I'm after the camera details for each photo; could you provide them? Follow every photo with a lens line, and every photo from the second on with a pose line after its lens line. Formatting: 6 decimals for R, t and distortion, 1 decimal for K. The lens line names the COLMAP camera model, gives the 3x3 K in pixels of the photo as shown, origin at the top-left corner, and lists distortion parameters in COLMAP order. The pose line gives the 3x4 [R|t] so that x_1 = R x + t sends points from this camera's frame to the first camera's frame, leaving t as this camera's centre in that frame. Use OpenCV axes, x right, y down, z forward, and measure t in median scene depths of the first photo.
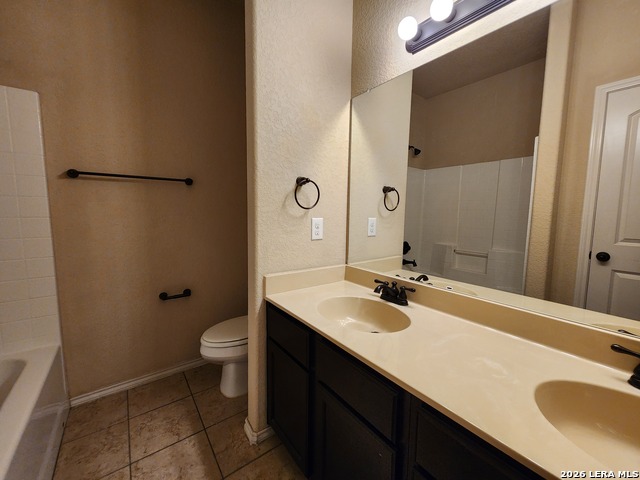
lens RADIAL K [[261.4, 0, 324.2], [0, 261.4, 236.5], [0, 0, 1]] dist [0.006504, -0.003411]
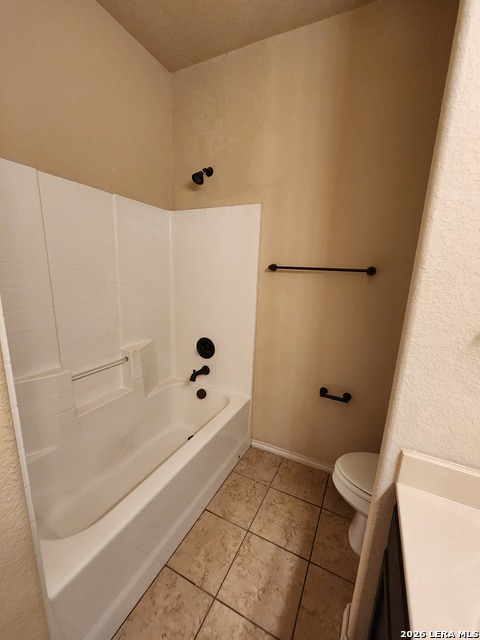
lens RADIAL K [[261.4, 0, 242.2], [0, 261.4, 326.2], [0, 0, 1]] dist [0.006504, -0.003411]
pose [[0.442966, 0.191438, -0.875861, 0.063302], [-0.122663, 0.980691, 0.152314, -0.143435], [0.888107, 0.039966, 0.457895, 0.344022]]
